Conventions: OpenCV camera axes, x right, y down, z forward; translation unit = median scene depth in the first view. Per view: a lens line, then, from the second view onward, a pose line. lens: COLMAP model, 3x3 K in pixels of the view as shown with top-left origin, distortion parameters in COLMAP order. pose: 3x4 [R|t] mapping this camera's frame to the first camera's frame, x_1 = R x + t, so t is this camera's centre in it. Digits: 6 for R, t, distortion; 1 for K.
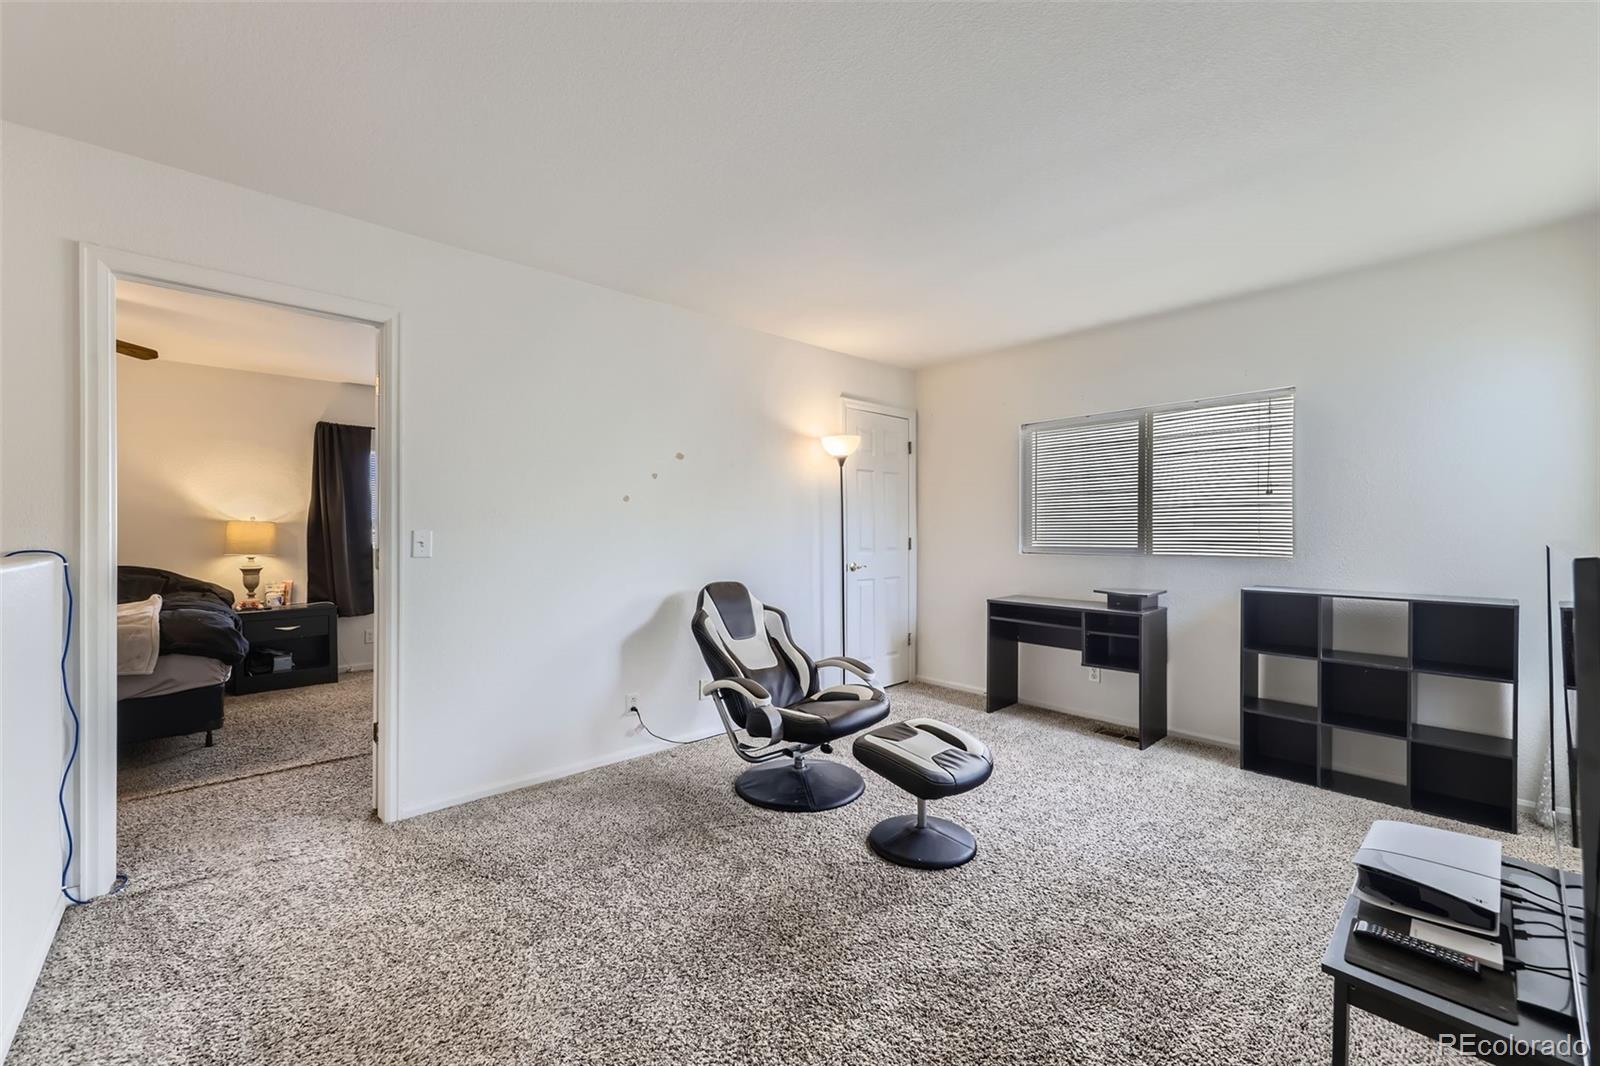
lens RADIAL K [[649.4, 0, 800.0], [0, 649.4, 533.0], [0, 0, 1]] dist [-0.000220, -0.000007]
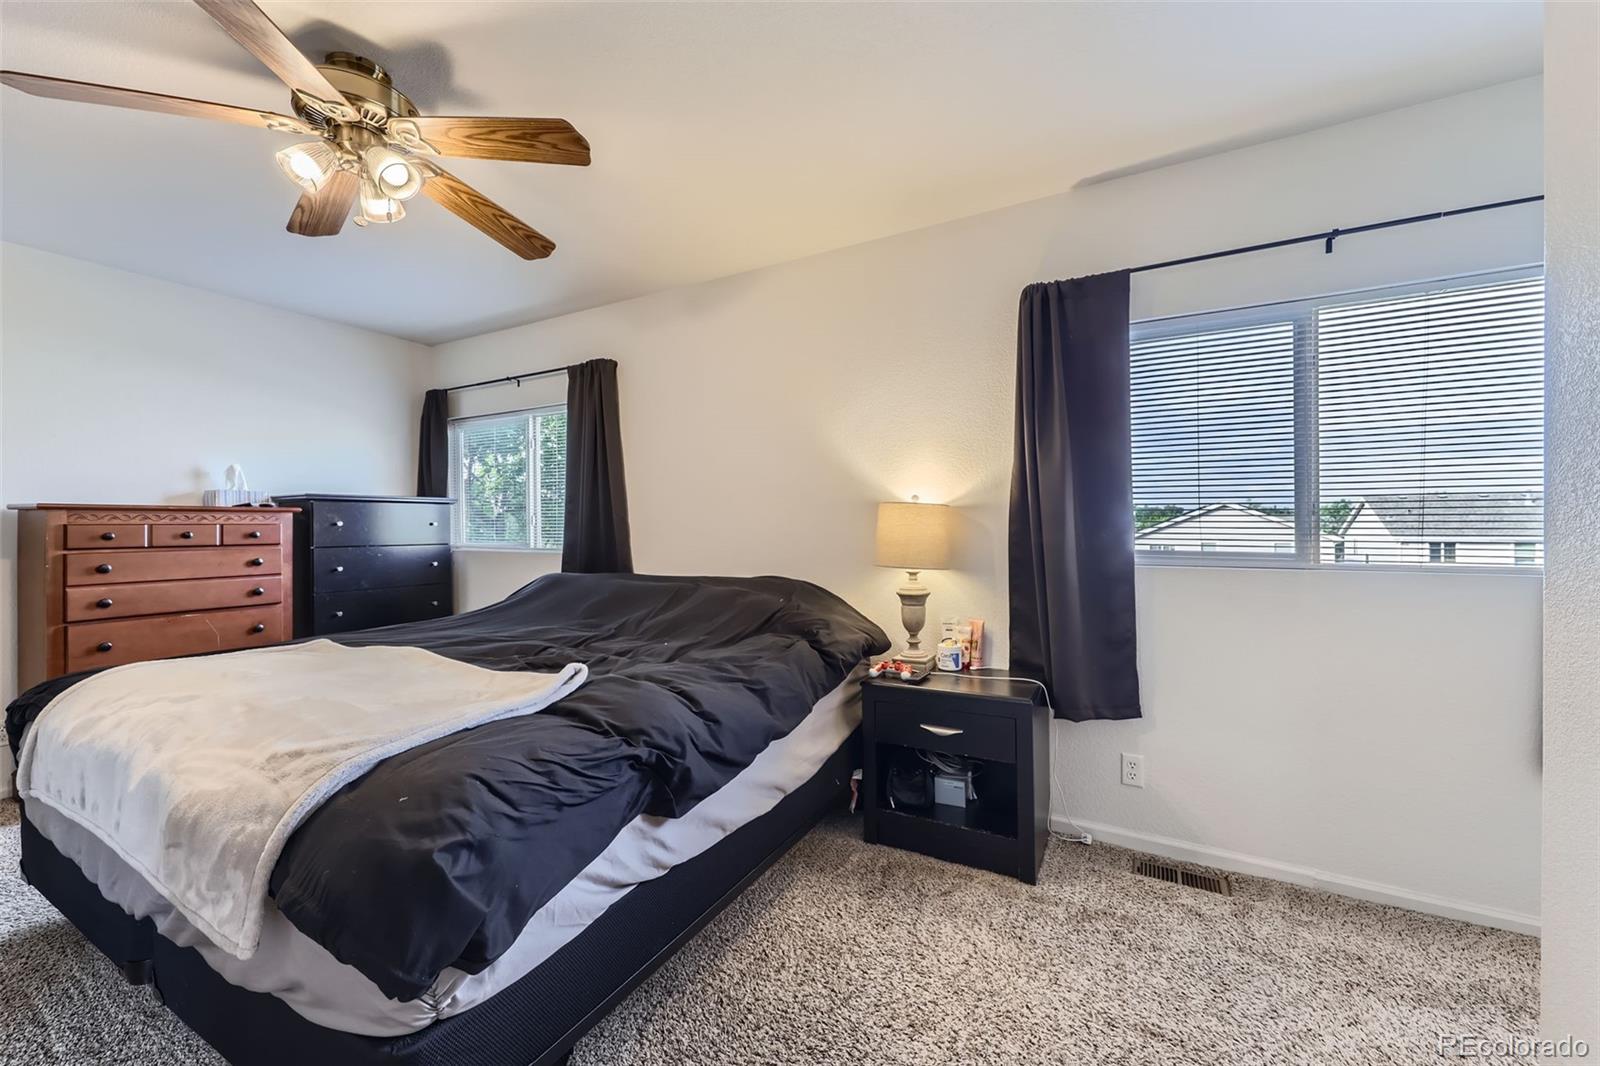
lens RADIAL K [[649.4, 0, 800.0], [0, 649.4, 533.0], [0, 0, 1]] dist [-0.000220, -0.000007]
pose [[0.338897, 0.002630, -0.940820, -0.374123], [0.000748, 0.999995, 0.003065, 0.003532], [0.940823, -0.001743, 0.338893, 0.726197]]
